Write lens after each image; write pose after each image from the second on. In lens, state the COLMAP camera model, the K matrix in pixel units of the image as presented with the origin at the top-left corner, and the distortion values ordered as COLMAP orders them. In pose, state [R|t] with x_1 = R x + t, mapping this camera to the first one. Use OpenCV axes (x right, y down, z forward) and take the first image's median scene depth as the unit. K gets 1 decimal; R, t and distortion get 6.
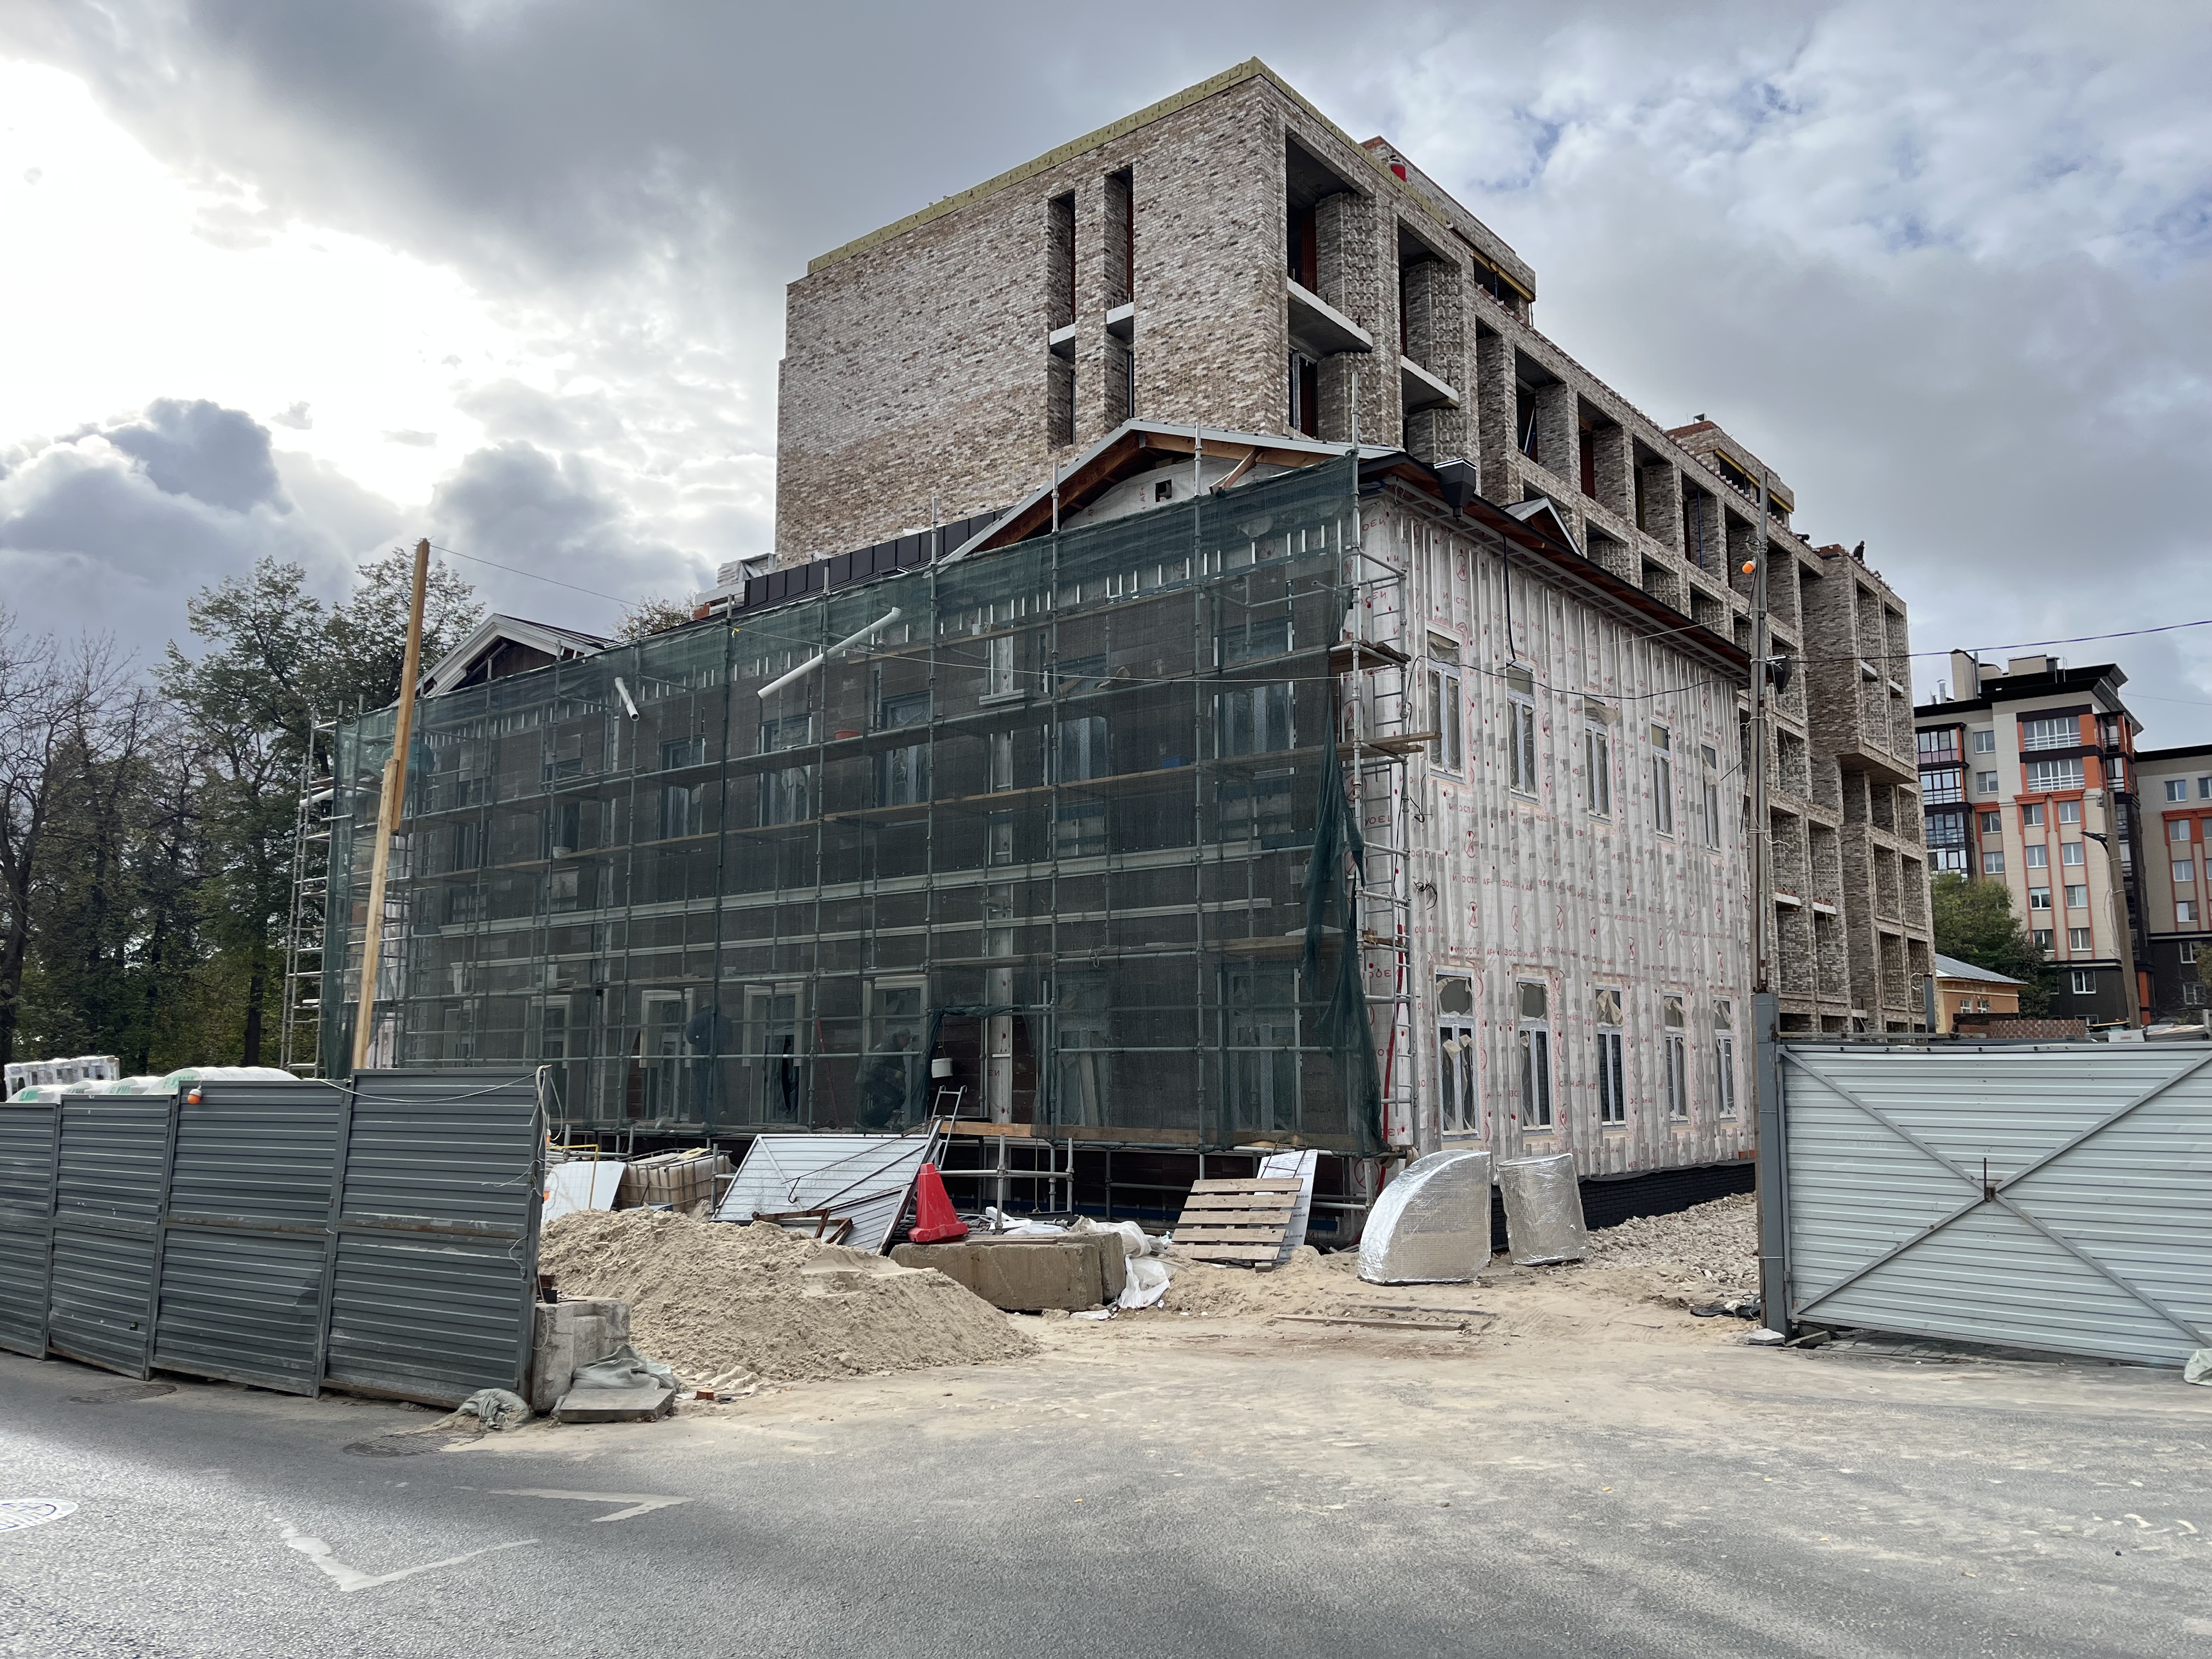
lens RADIAL K [[1670.2, 0, 1100.2], [0, 1670.2, 824.9], [0, 0, 1]] dist [0.042722, -0.046787]
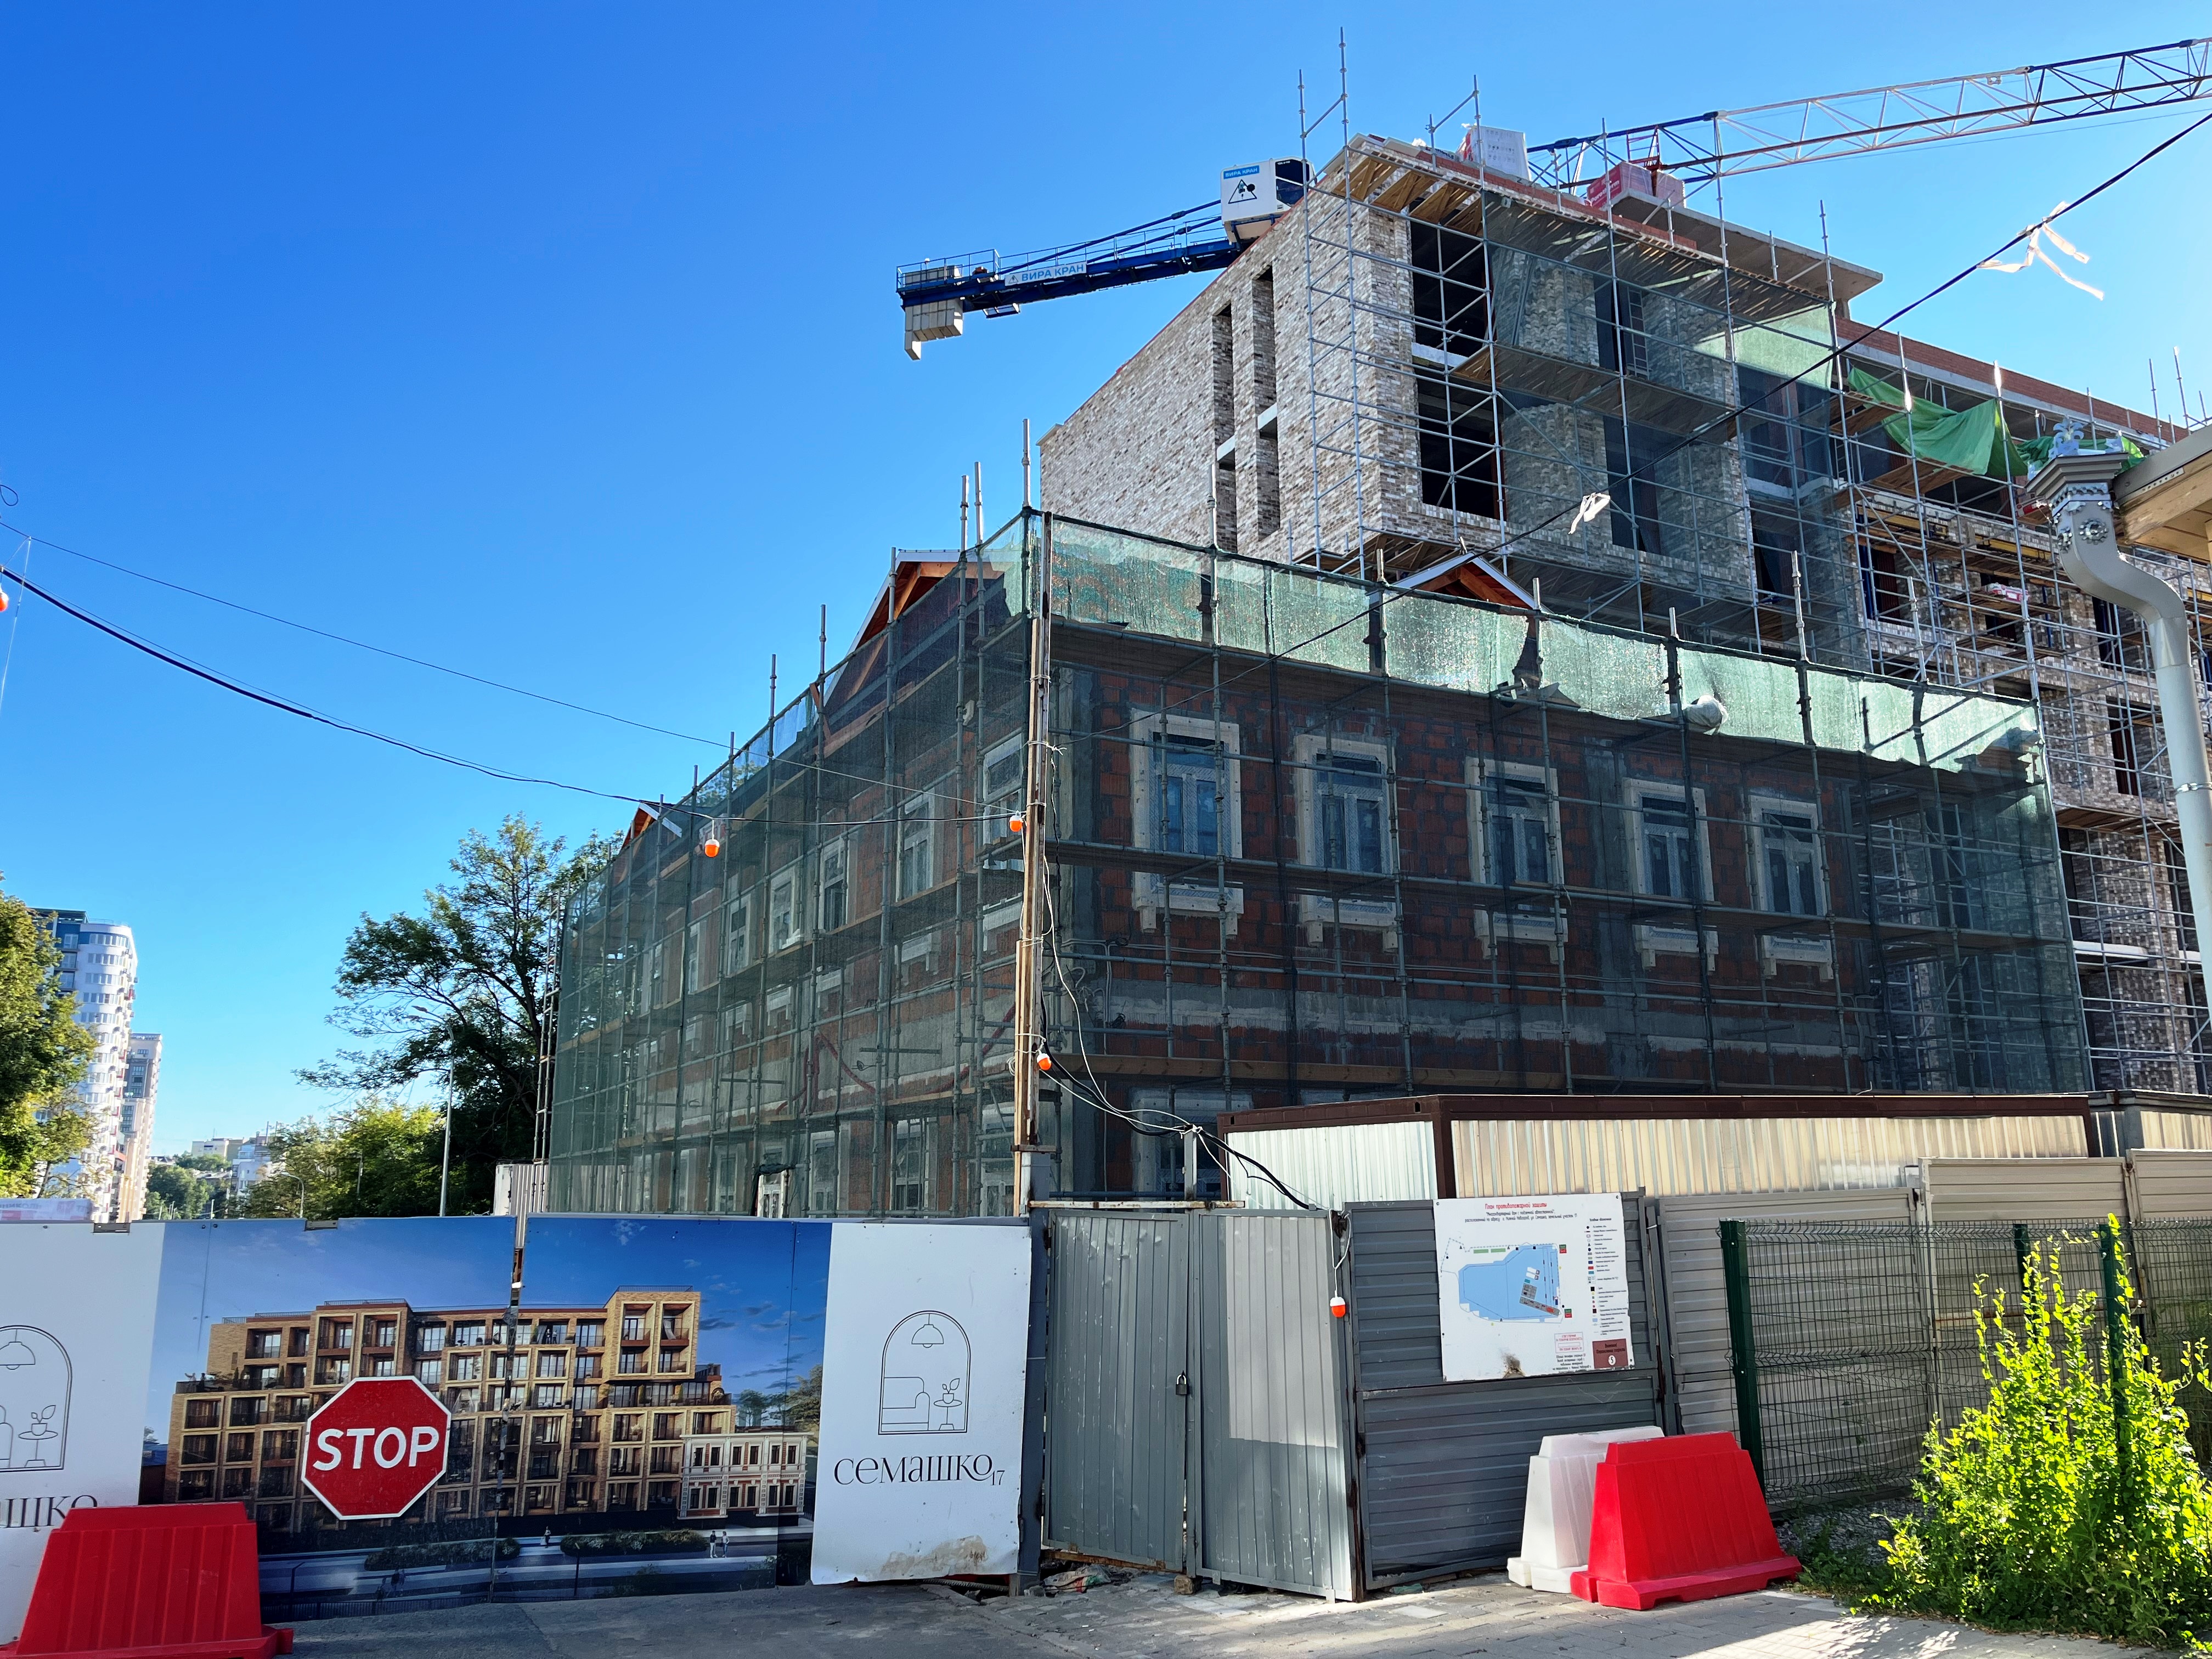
lens RADIAL K [[1670.2, 0, 1098.5], [0, 1670.2, 837.9], [0, 0, 1]] dist [0.042722, -0.046787]
pose [[0.911564, -0.092661, -0.400581, 0.266724], [0.064983, 0.994498, -0.082168, 0.006203], [0.405990, 0.048870, 0.912570, 0.093713]]
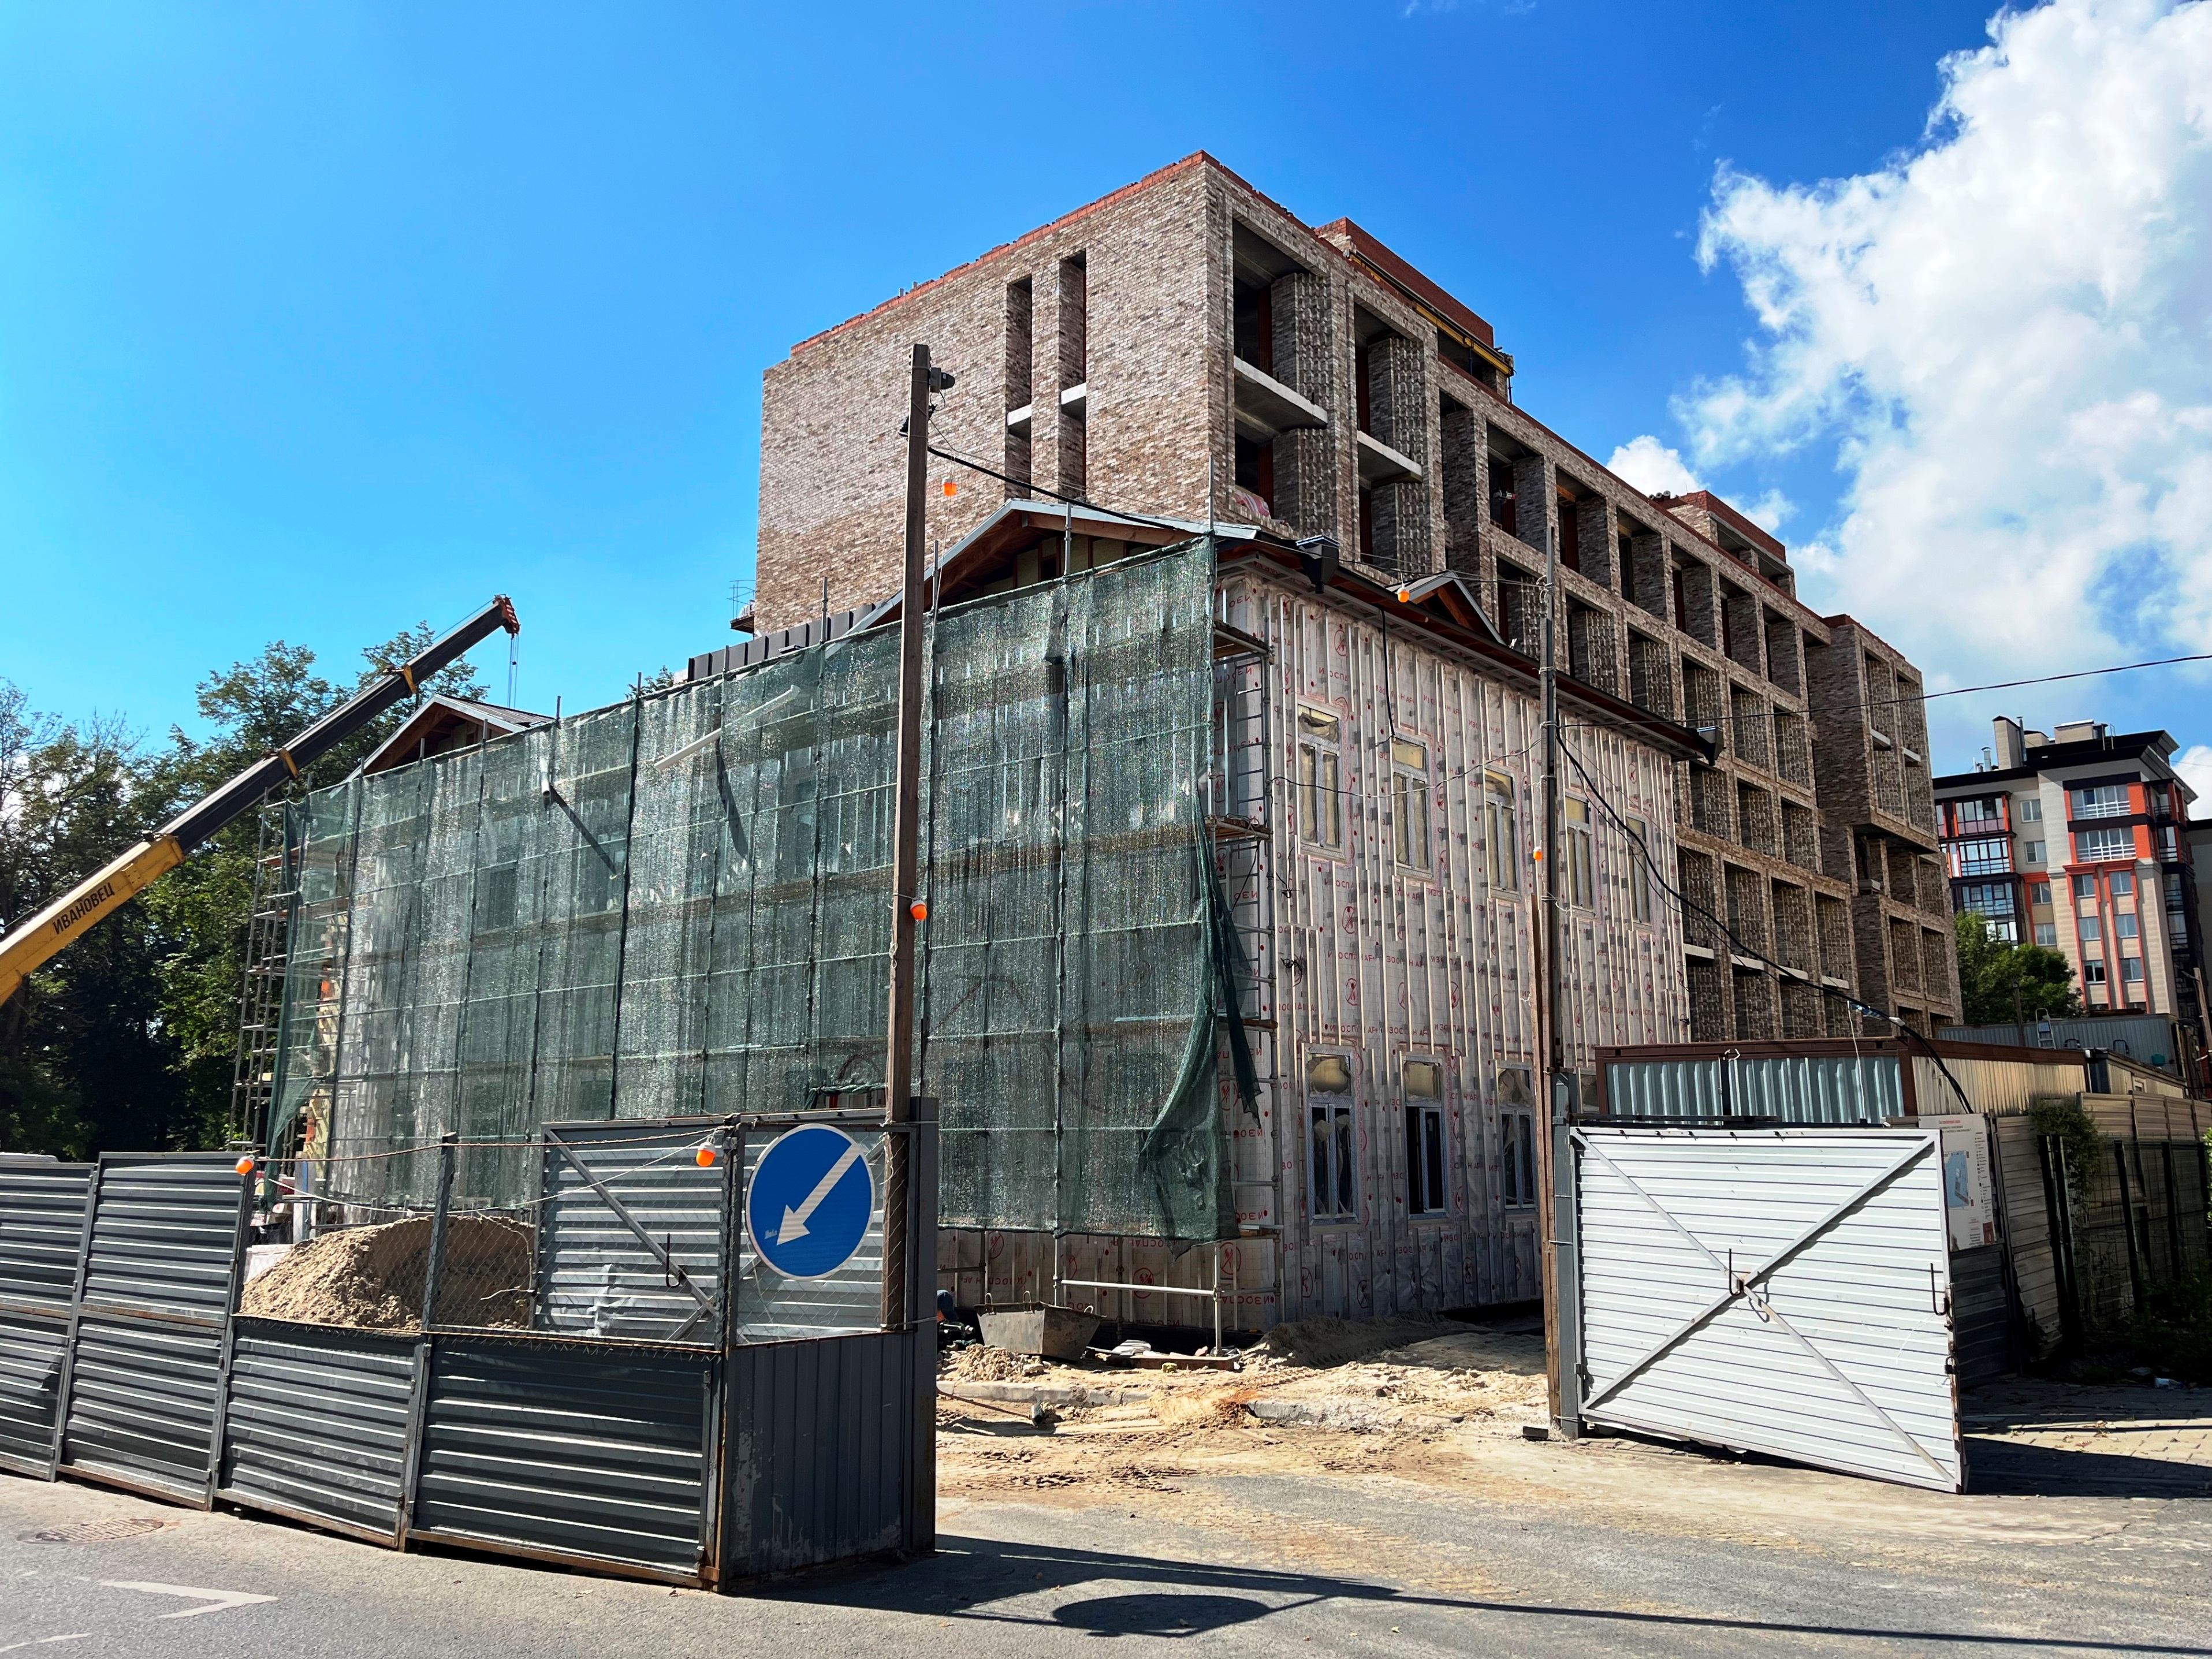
lens RADIAL K [[1670.1, 0, 1086.4], [0, 1670.1, 812.3], [0, 0, 1]] dist [0.042722, -0.046787]
pose [[0.999219, -0.004530, -0.039261, 0.054543], [0.002548, 0.998725, -0.050408, -0.001398], [0.039439, 0.050268, 0.997957, 0.003014]]
